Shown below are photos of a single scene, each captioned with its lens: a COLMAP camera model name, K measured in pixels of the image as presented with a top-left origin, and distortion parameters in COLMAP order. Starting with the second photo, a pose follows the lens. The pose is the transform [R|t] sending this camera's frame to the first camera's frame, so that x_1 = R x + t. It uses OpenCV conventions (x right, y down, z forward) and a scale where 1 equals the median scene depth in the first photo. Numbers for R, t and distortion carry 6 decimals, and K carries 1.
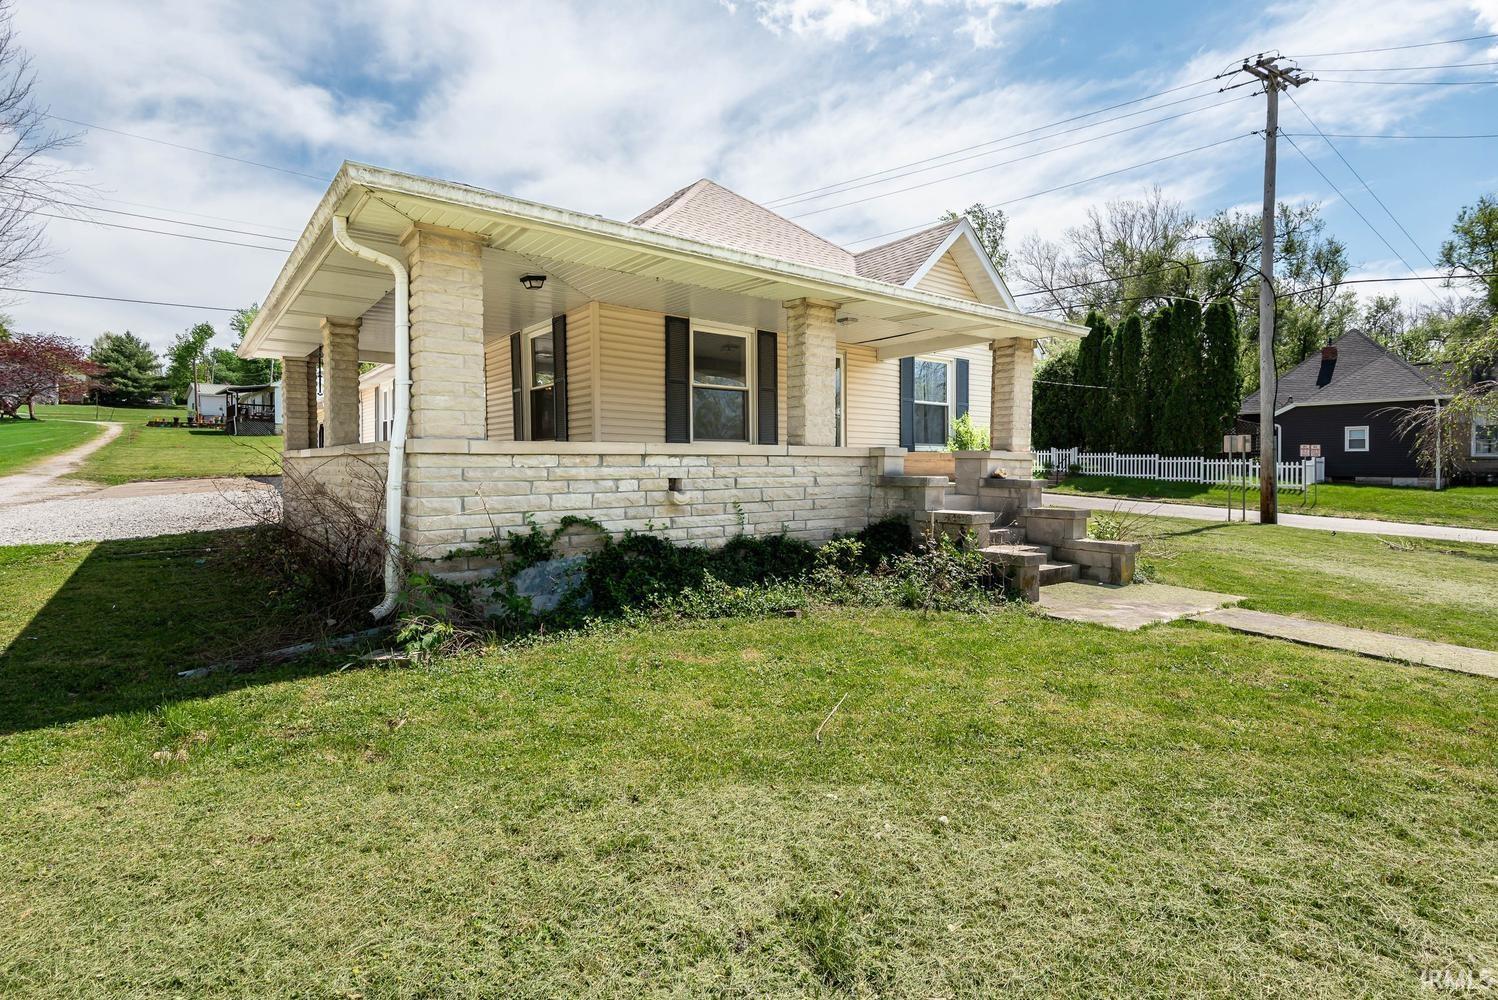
lens RADIAL K [[728.9, 0, 756.1], [0, 728.9, 490.9], [0, 0, 1]] dist [-0.007007, -0.001748]
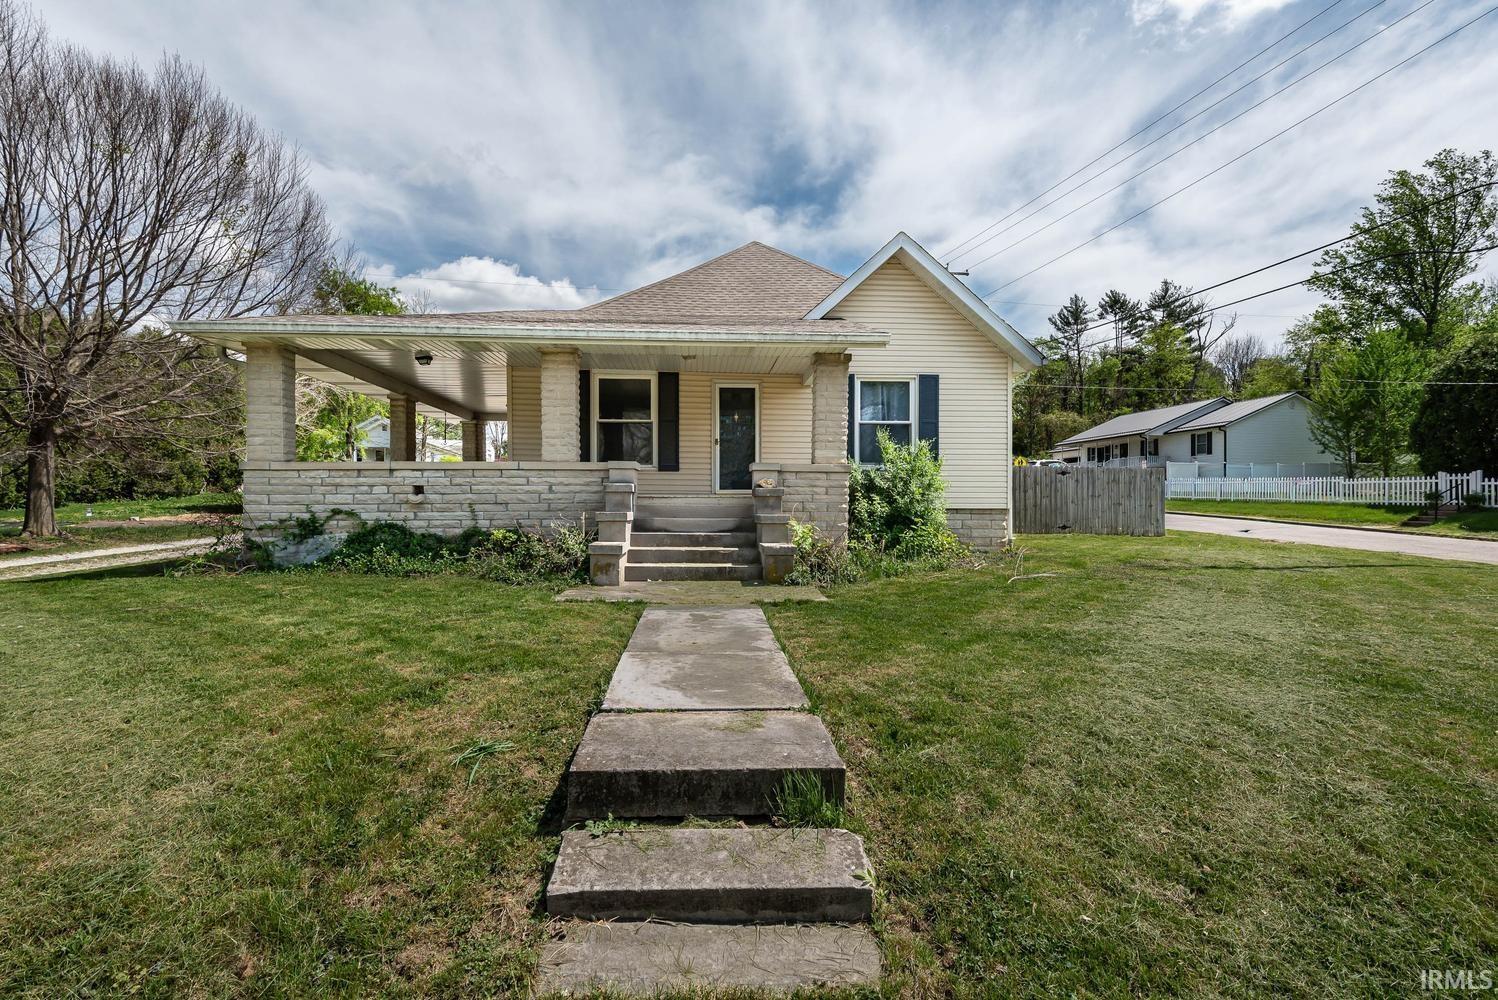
lens RADIAL K [[693.3, 0, 746.2], [0, 693.3, 510.7], [0, 0, 1]] dist [0.027790, -0.013823]
pose [[0.833860, -0.002492, -0.551971, 0.760573], [-0.016376, 0.999438, -0.029251, 0.039947], [0.551734, 0.033430, 0.833350, 0.124667]]
